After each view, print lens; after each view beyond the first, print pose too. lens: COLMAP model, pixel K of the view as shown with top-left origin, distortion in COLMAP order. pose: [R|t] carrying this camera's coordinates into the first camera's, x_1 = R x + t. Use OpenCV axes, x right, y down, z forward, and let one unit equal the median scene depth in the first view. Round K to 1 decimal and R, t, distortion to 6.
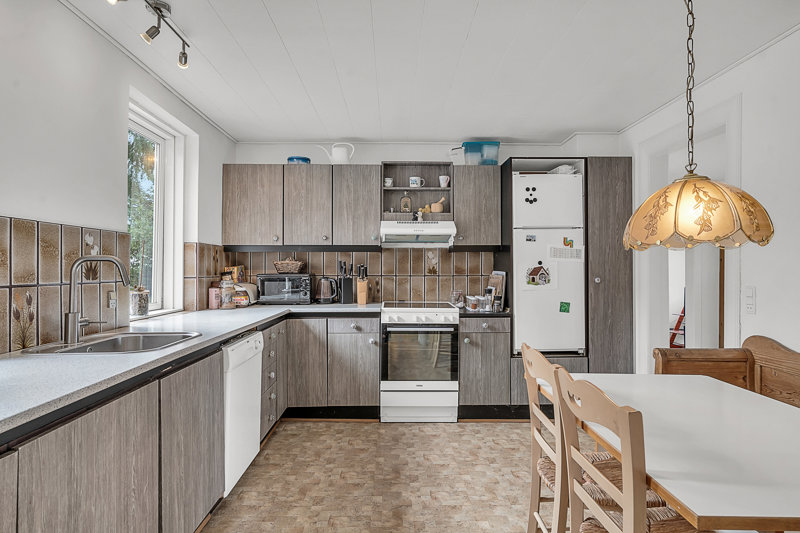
lens RADIAL K [[460.8, 0, 400.0], [0, 460.8, 266.5], [0, 0, 1]] dist [-0.000400, -0.000116]
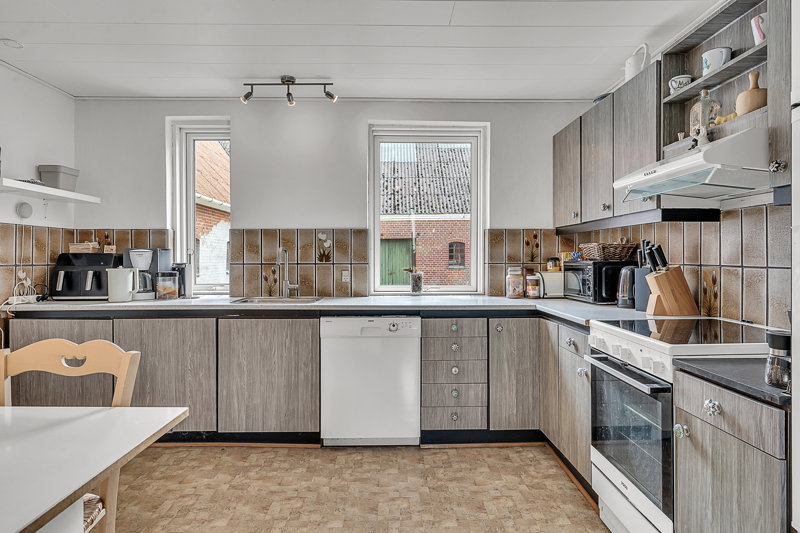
lens RADIAL K [[463.7, 0, 400.9], [0, 463.7, 256.6], [0, 0, 1]] dist [0.001365, 0.000325]
pose [[-0.000209, -0.002649, -0.999996, 0.690831], [0.006934, 0.999972, -0.002650, 0.012839], [0.999976, -0.006934, -0.000190, 0.961046]]
